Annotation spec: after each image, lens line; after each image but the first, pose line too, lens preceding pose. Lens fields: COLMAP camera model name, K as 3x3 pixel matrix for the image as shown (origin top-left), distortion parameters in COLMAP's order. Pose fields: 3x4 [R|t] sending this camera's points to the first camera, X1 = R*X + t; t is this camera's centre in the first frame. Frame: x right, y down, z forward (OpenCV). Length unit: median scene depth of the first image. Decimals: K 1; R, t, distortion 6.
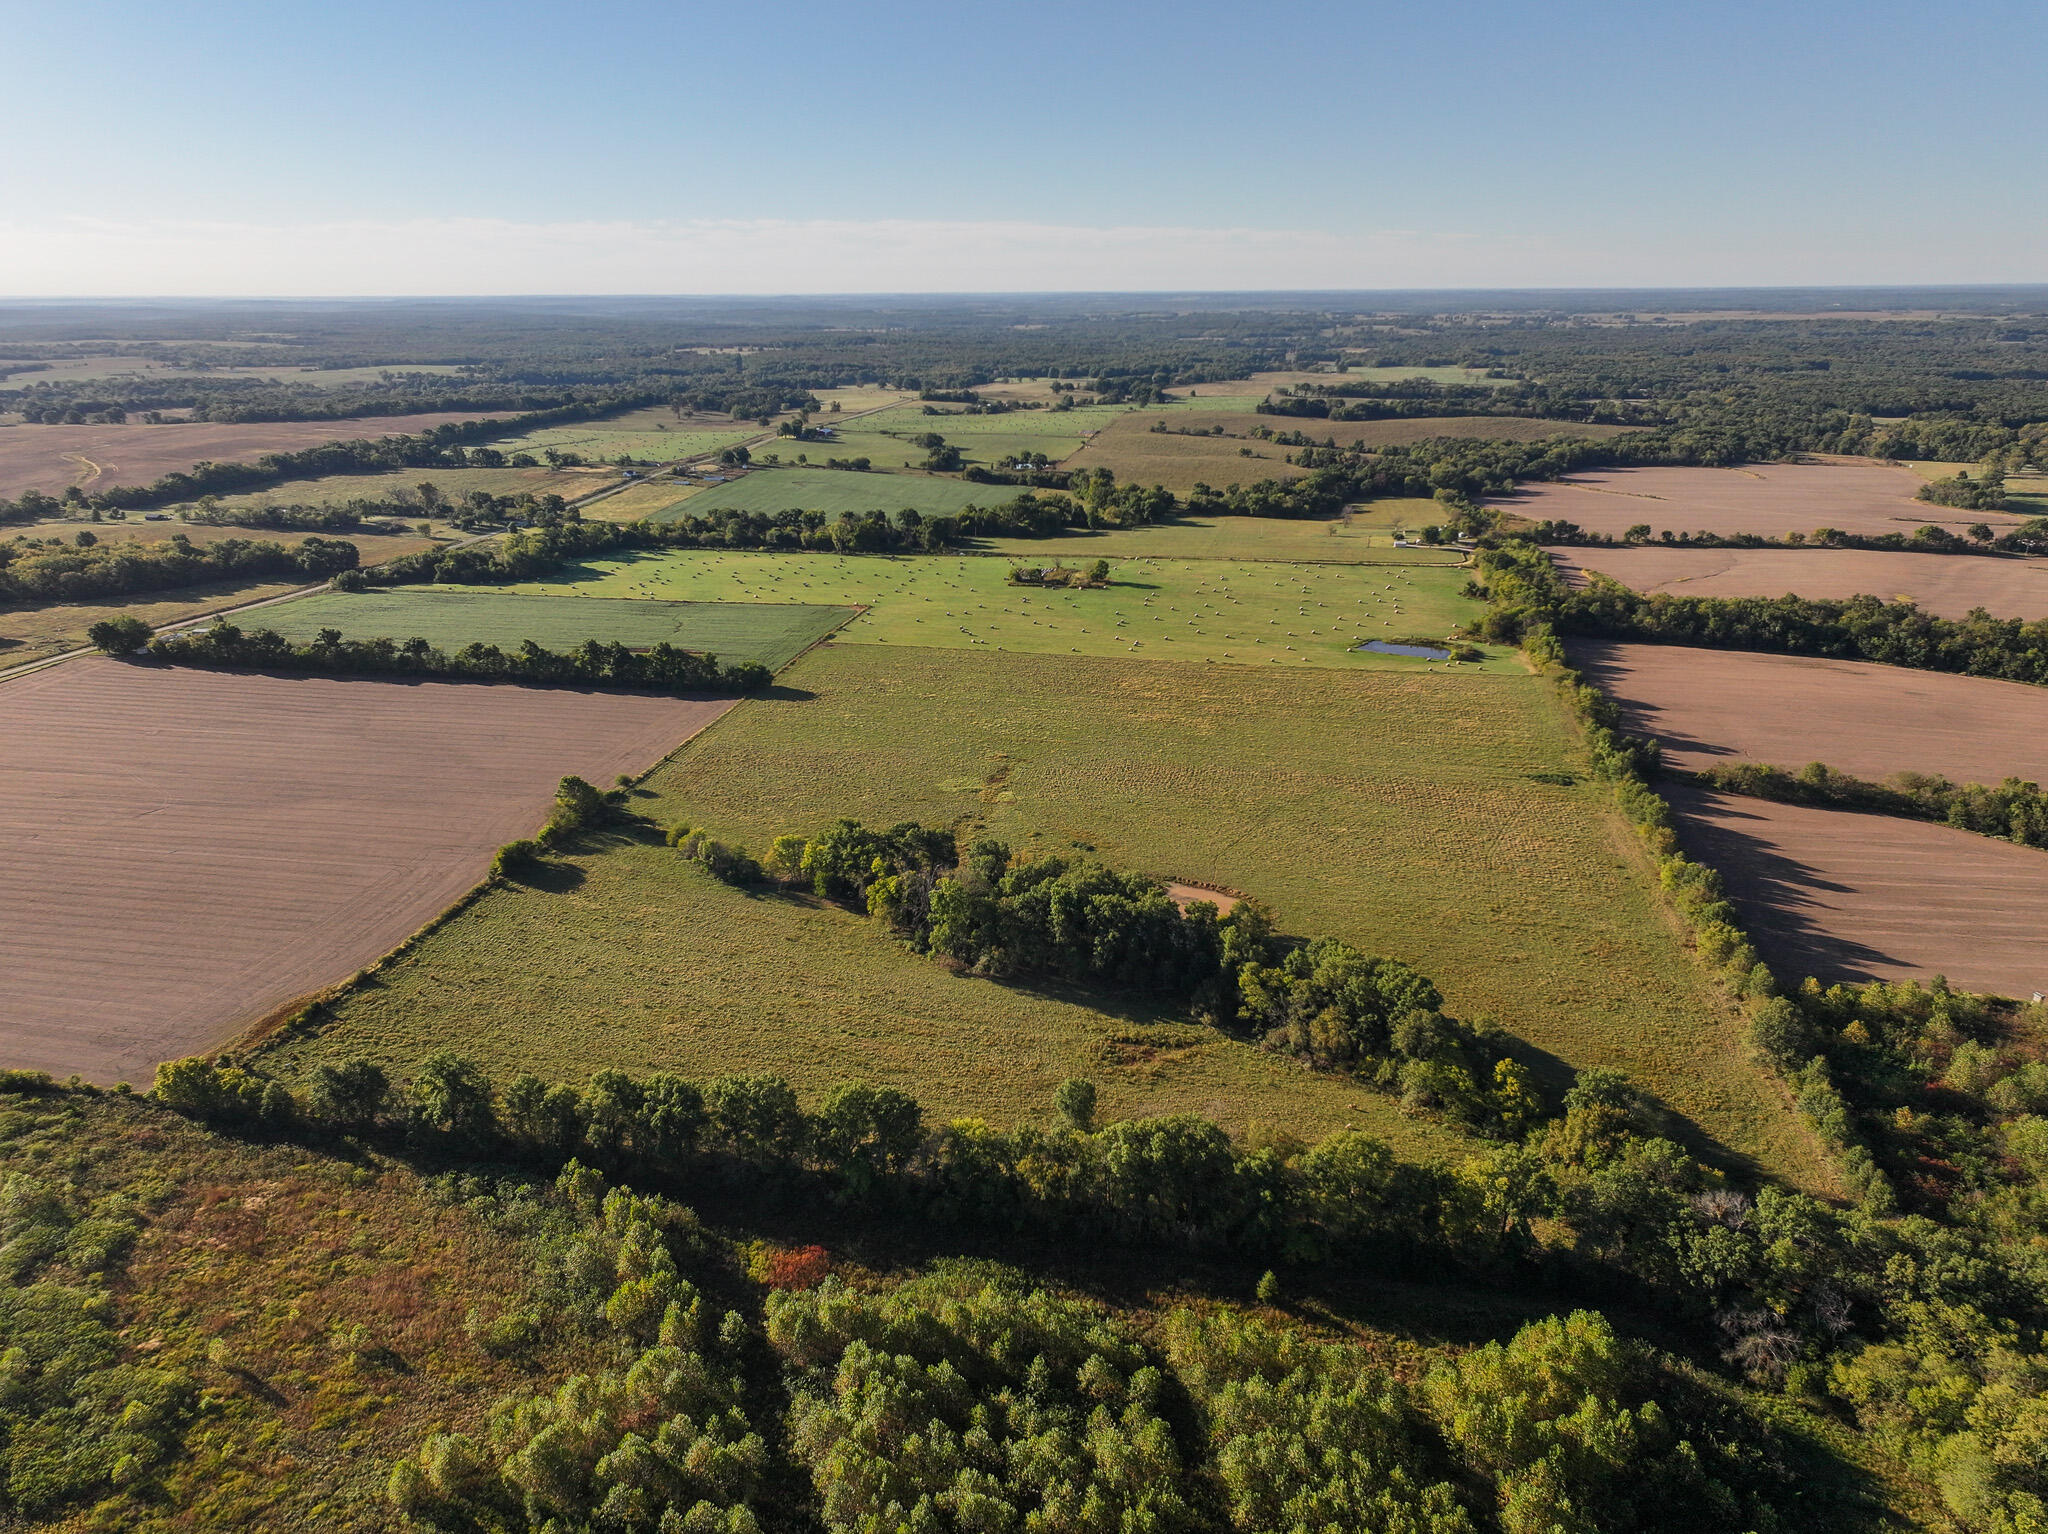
lens RADIAL K [[1426.6, 0, 1024.0], [0, 1426.6, 767.0], [0, 0, 1]] dist [0.011391, 0.002015]
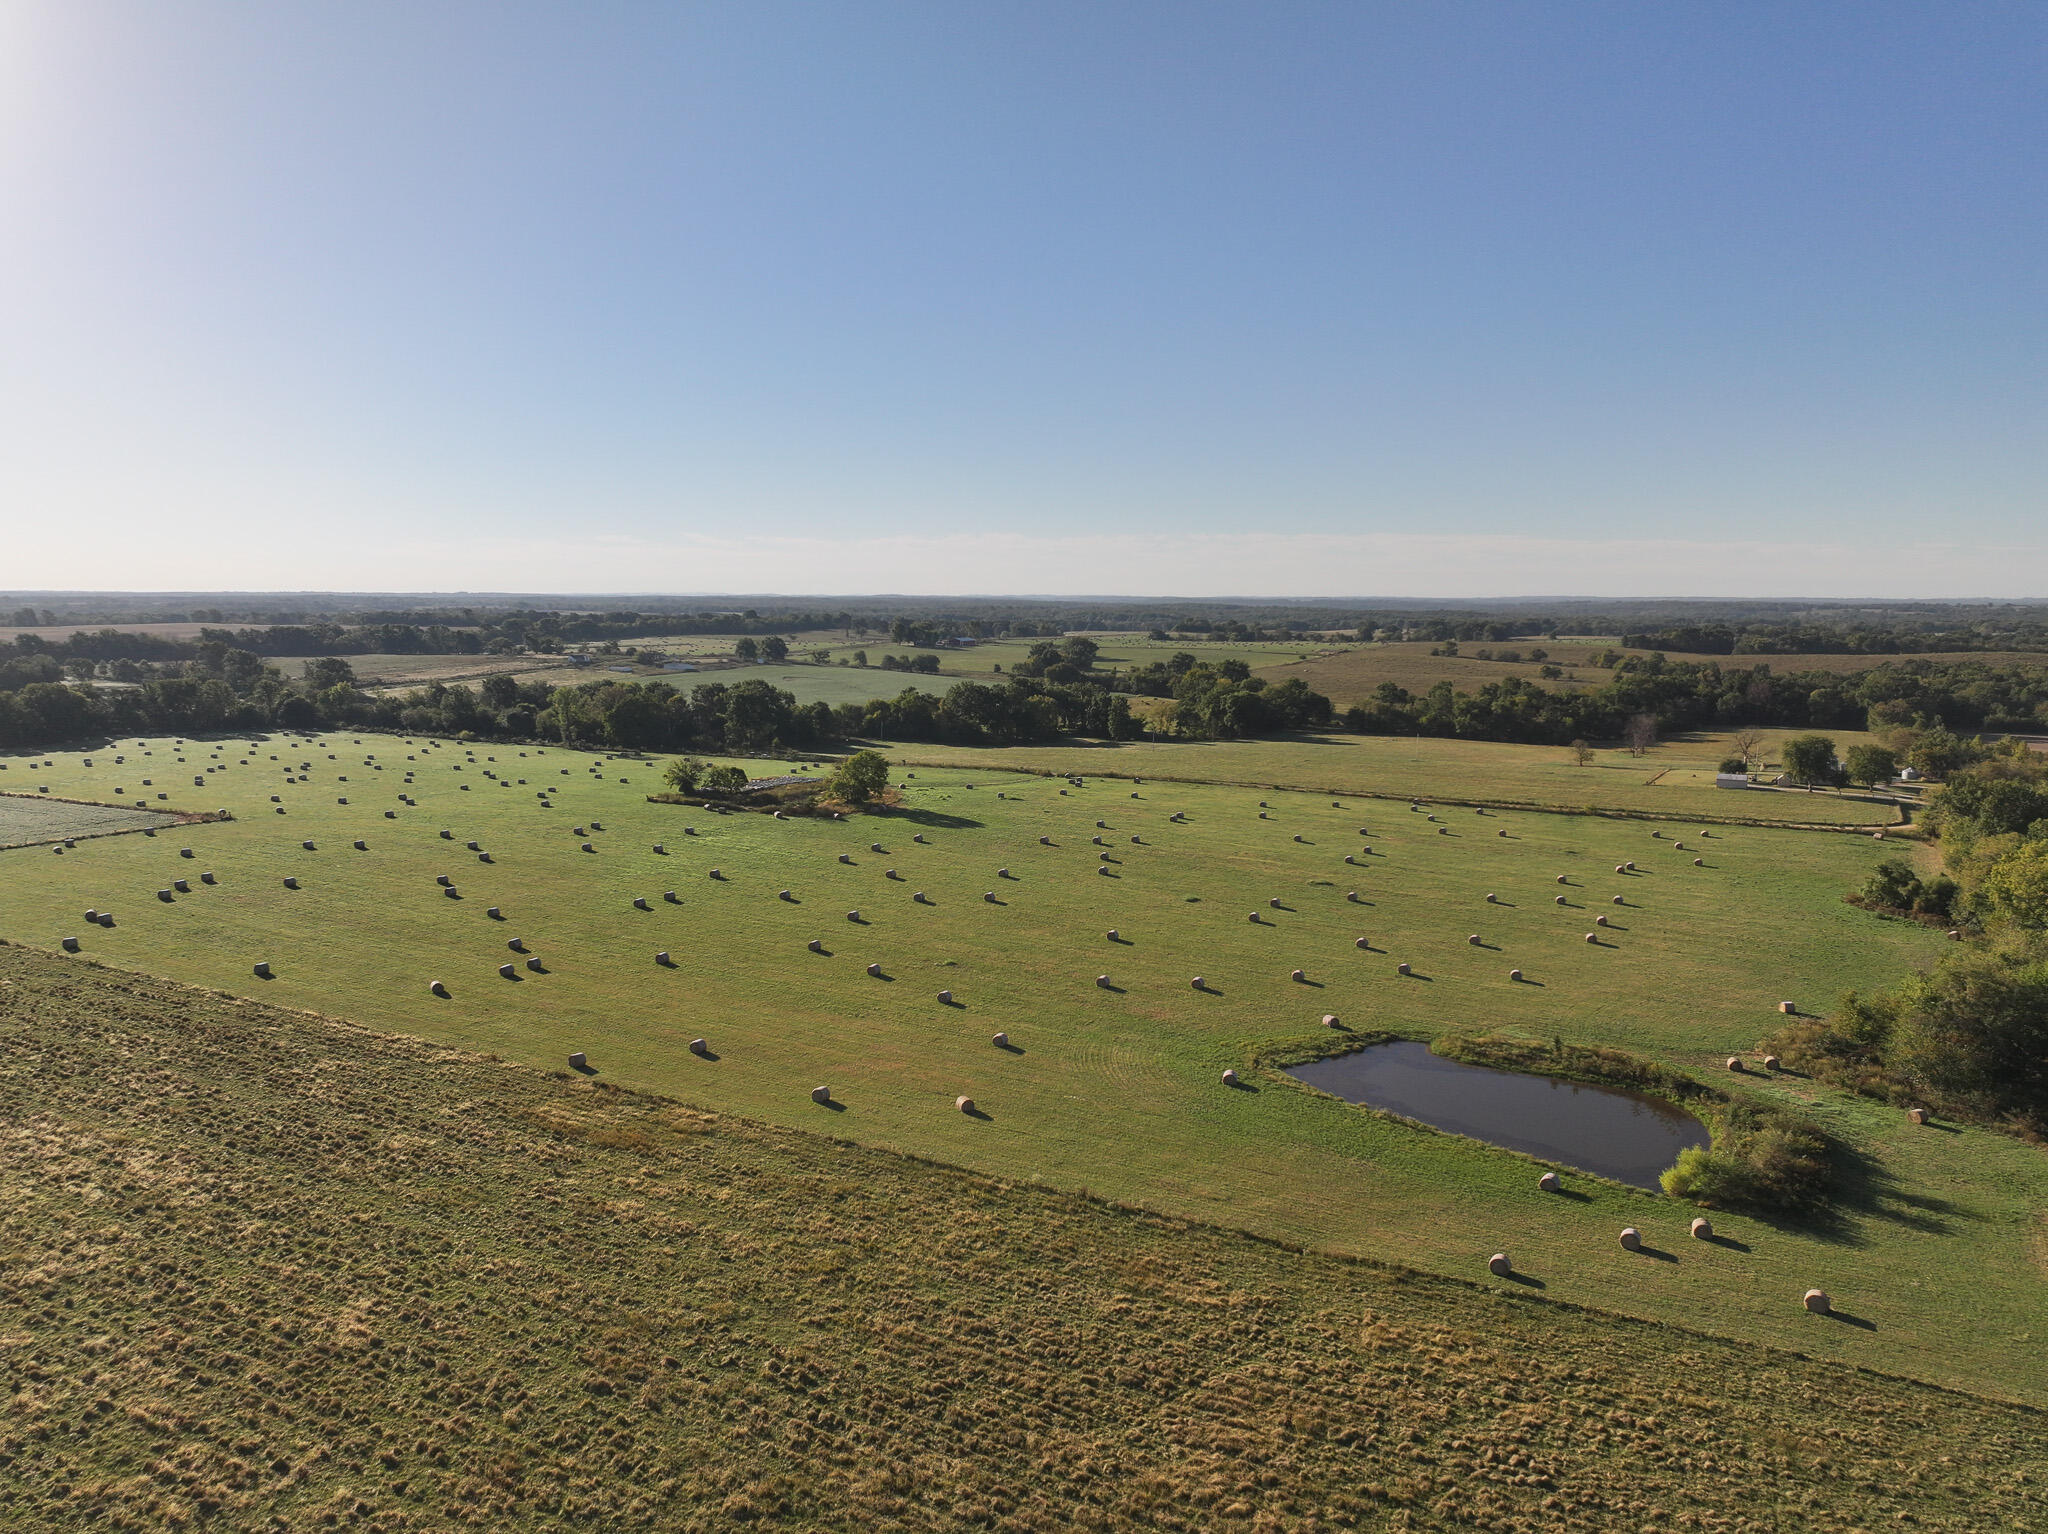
lens RADIAL K [[1445.2, 0, 1024.0], [0, 1445.2, 767.0], [0, 0, 1]] dist [0.001121, 0.007298]
pose [[0.954153, 0.048702, -0.295331, 0.255997], [-0.107704, 0.976448, -0.186947, -0.081357], [0.279271, 0.210184, 0.936926, 0.739724]]
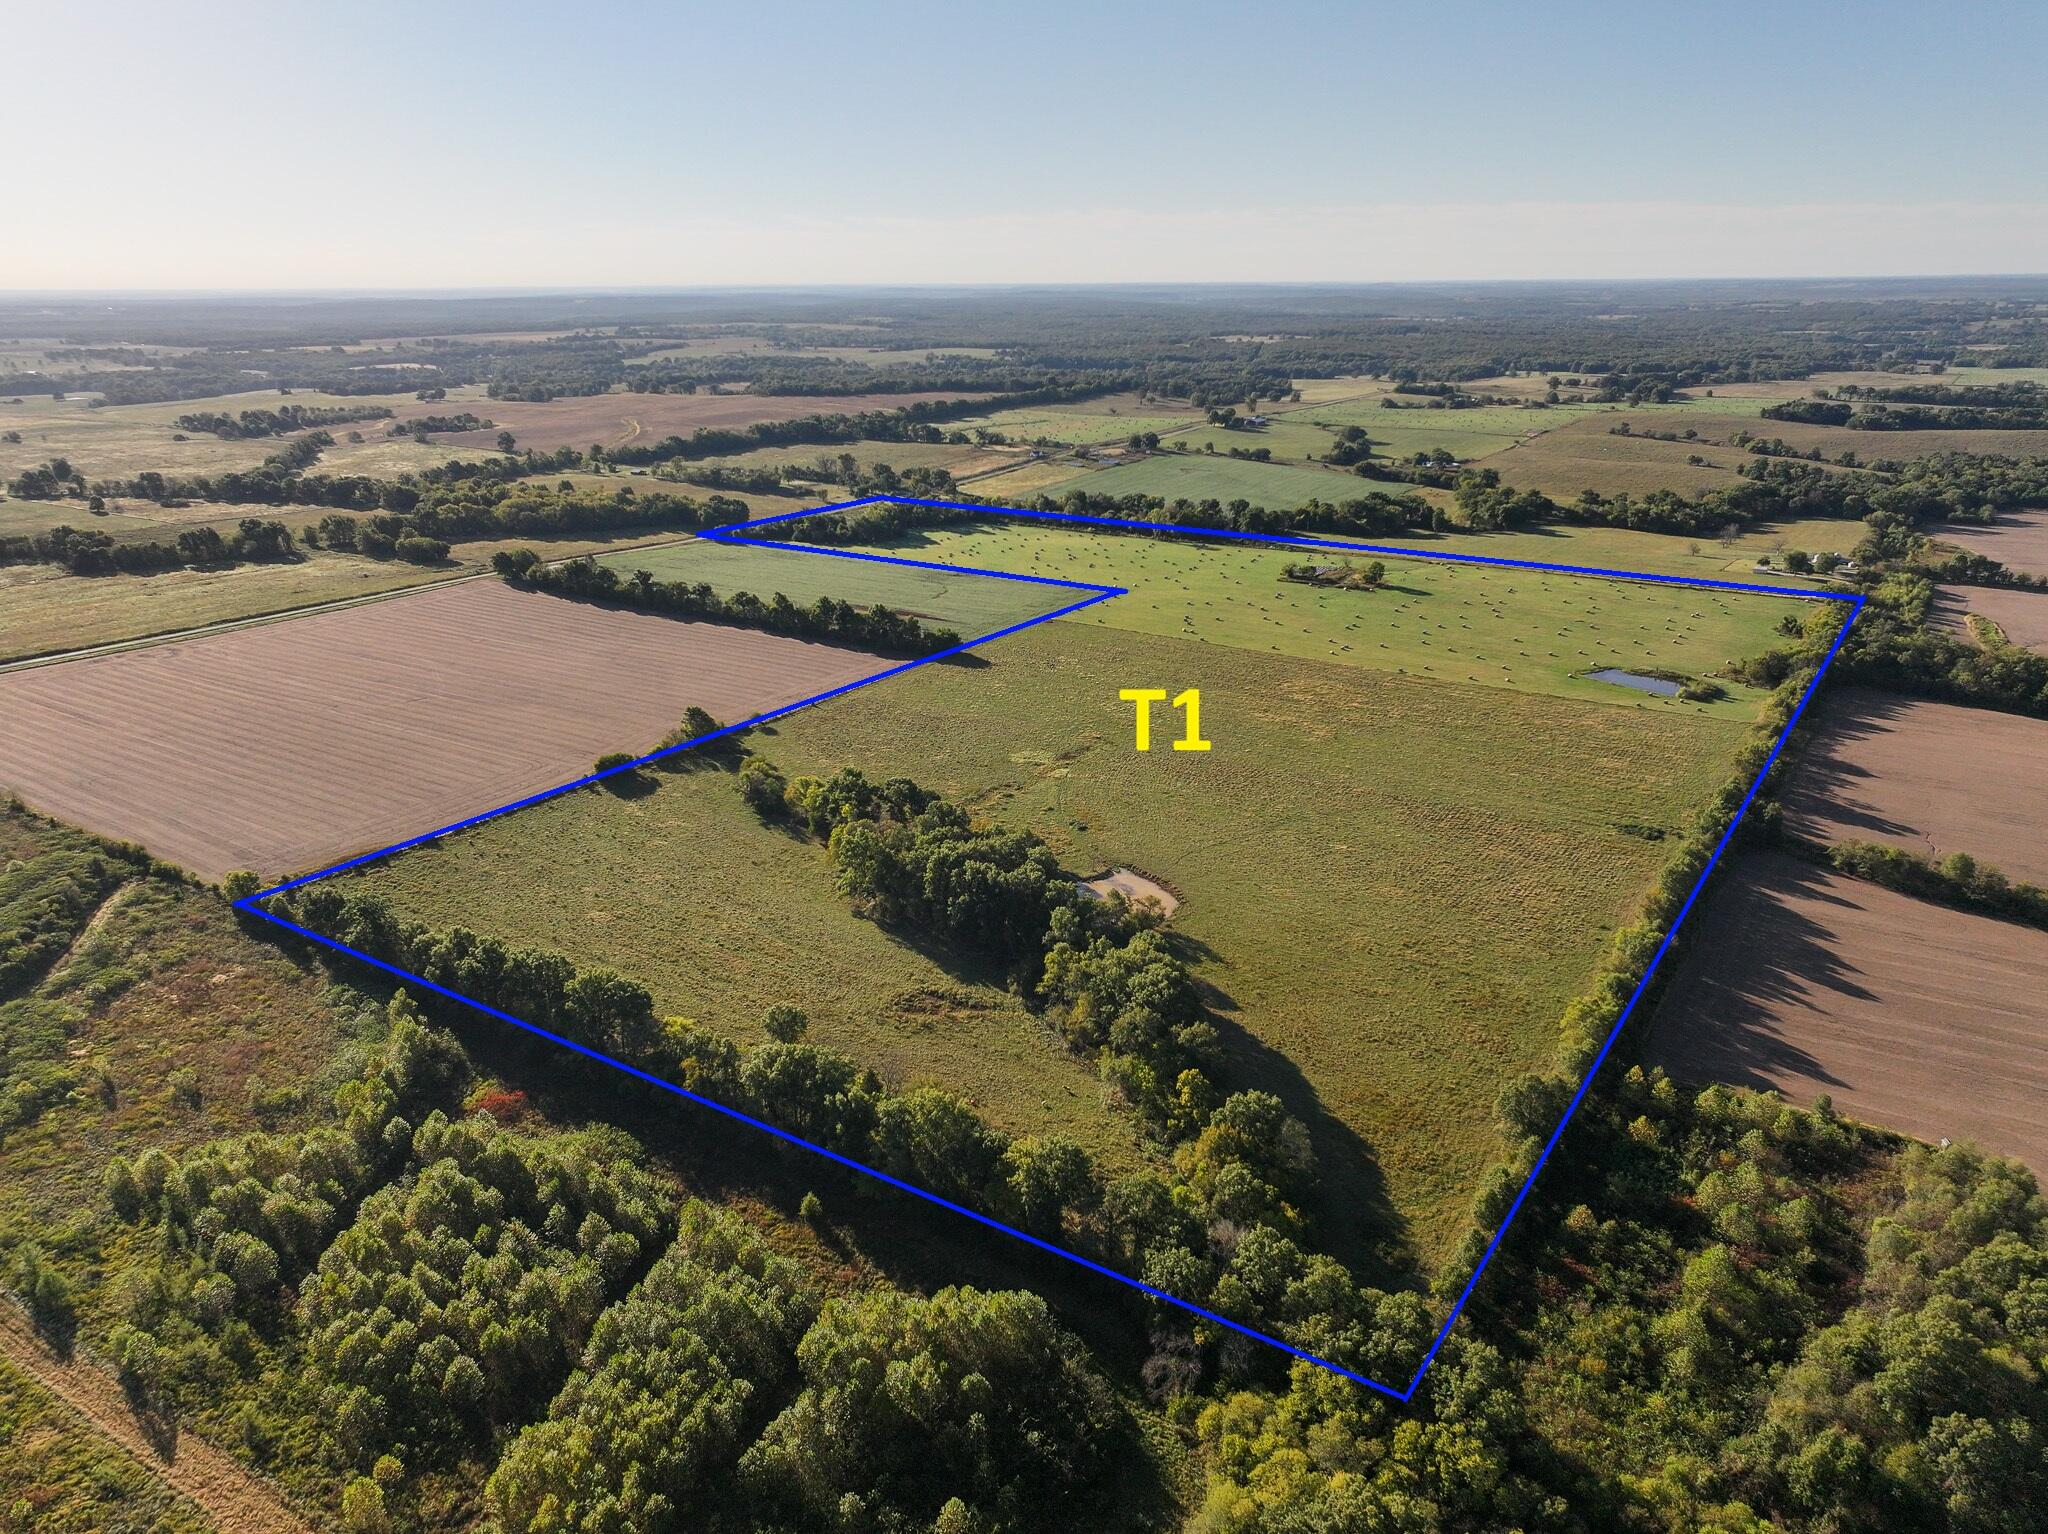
lens RADIAL K [[1426.6, 0, 1024.0], [0, 1426.6, 767.0], [0, 0, 1]] dist [0.011391, 0.002015]
pose [[0.923304, 0.124556, -0.363311, 0.238490], [-0.121600, 0.992092, 0.031094, -0.008927], [0.364311, 0.015469, 0.931149, 0.011534]]
